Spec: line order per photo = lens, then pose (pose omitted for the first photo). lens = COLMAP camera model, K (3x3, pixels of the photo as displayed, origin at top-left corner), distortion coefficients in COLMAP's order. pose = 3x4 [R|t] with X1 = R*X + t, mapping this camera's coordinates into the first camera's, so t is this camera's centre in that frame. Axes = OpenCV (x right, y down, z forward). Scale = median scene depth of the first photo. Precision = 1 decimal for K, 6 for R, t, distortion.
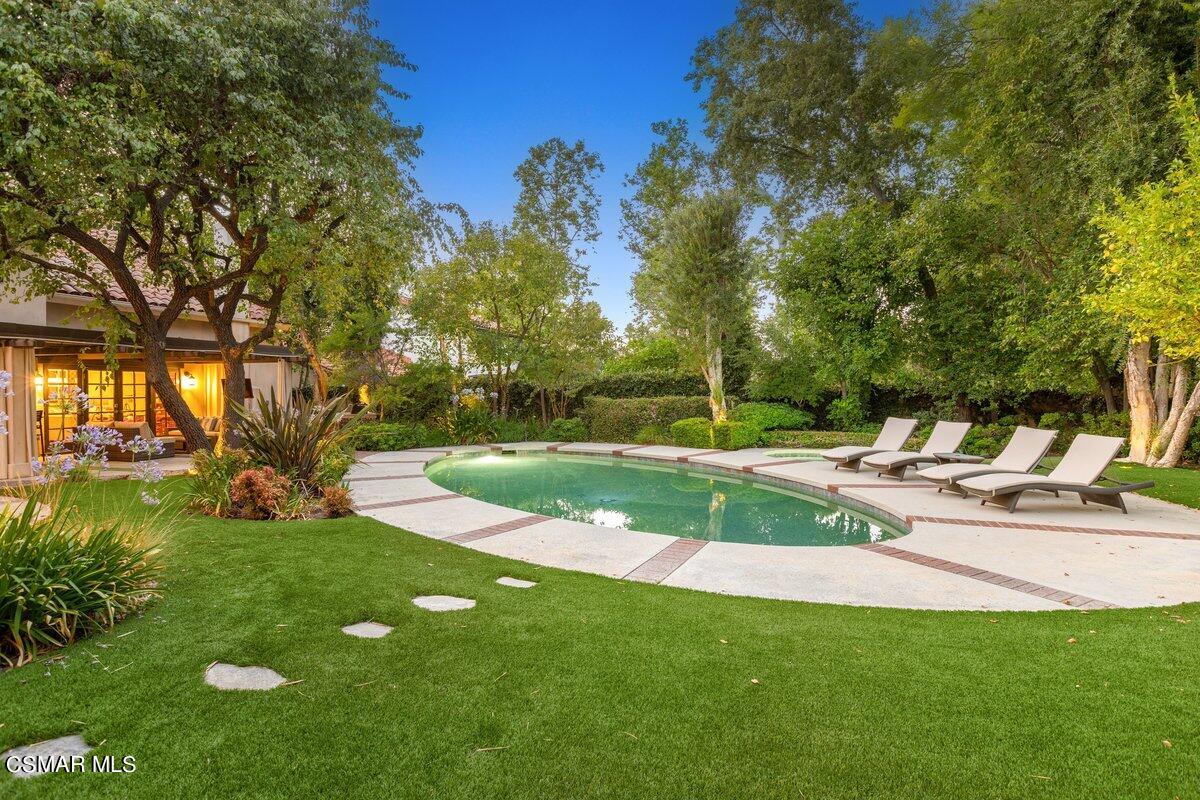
lens RADIAL K [[617.1, 0, 600.0], [0, 617.1, 400.0], [0, 0, 1]] dist [-0.000373, -0.000401]
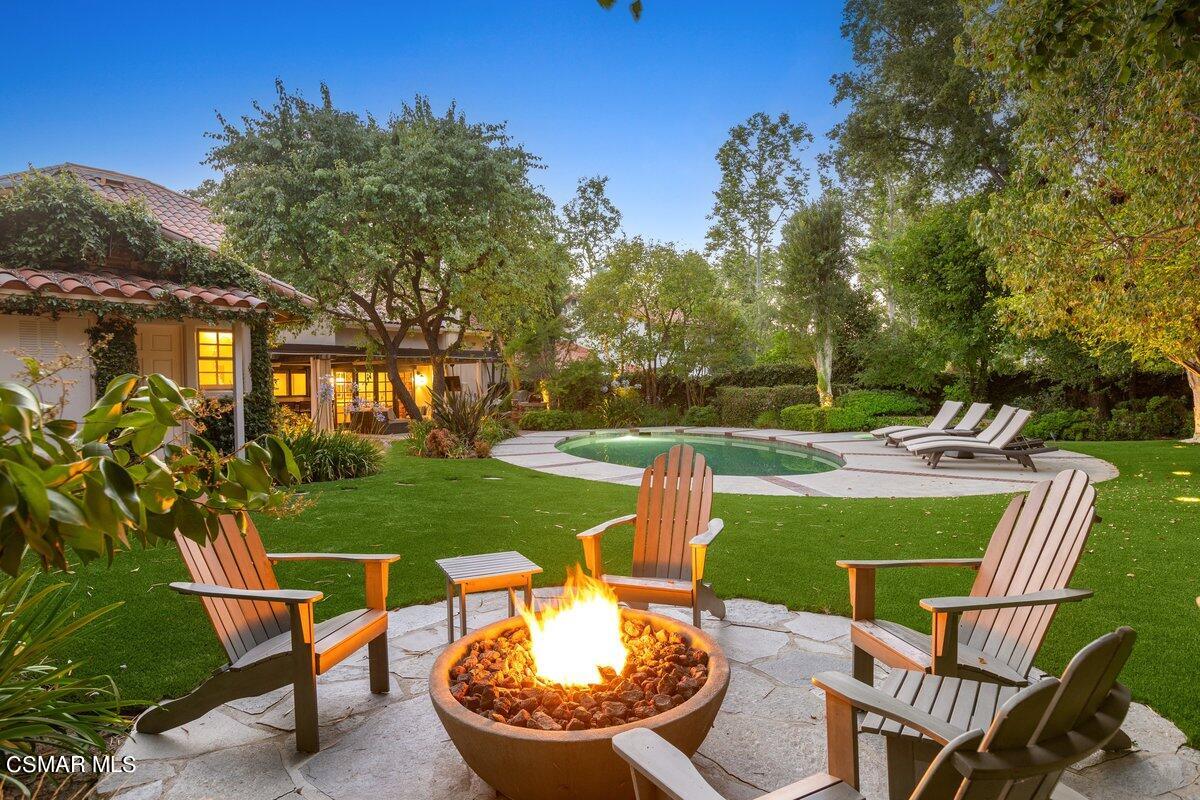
lens RADIAL K [[732.9, 0, 600.0], [0, 732.9, 400.0], [0, 0, 1]] dist [-0.000614, -0.001246]
pose [[0.930850, -0.006879, -0.365338, 0.290936], [0.009140, 0.999948, 0.004459, 0.012333], [0.365288, -0.007490, 0.930864, -0.351546]]
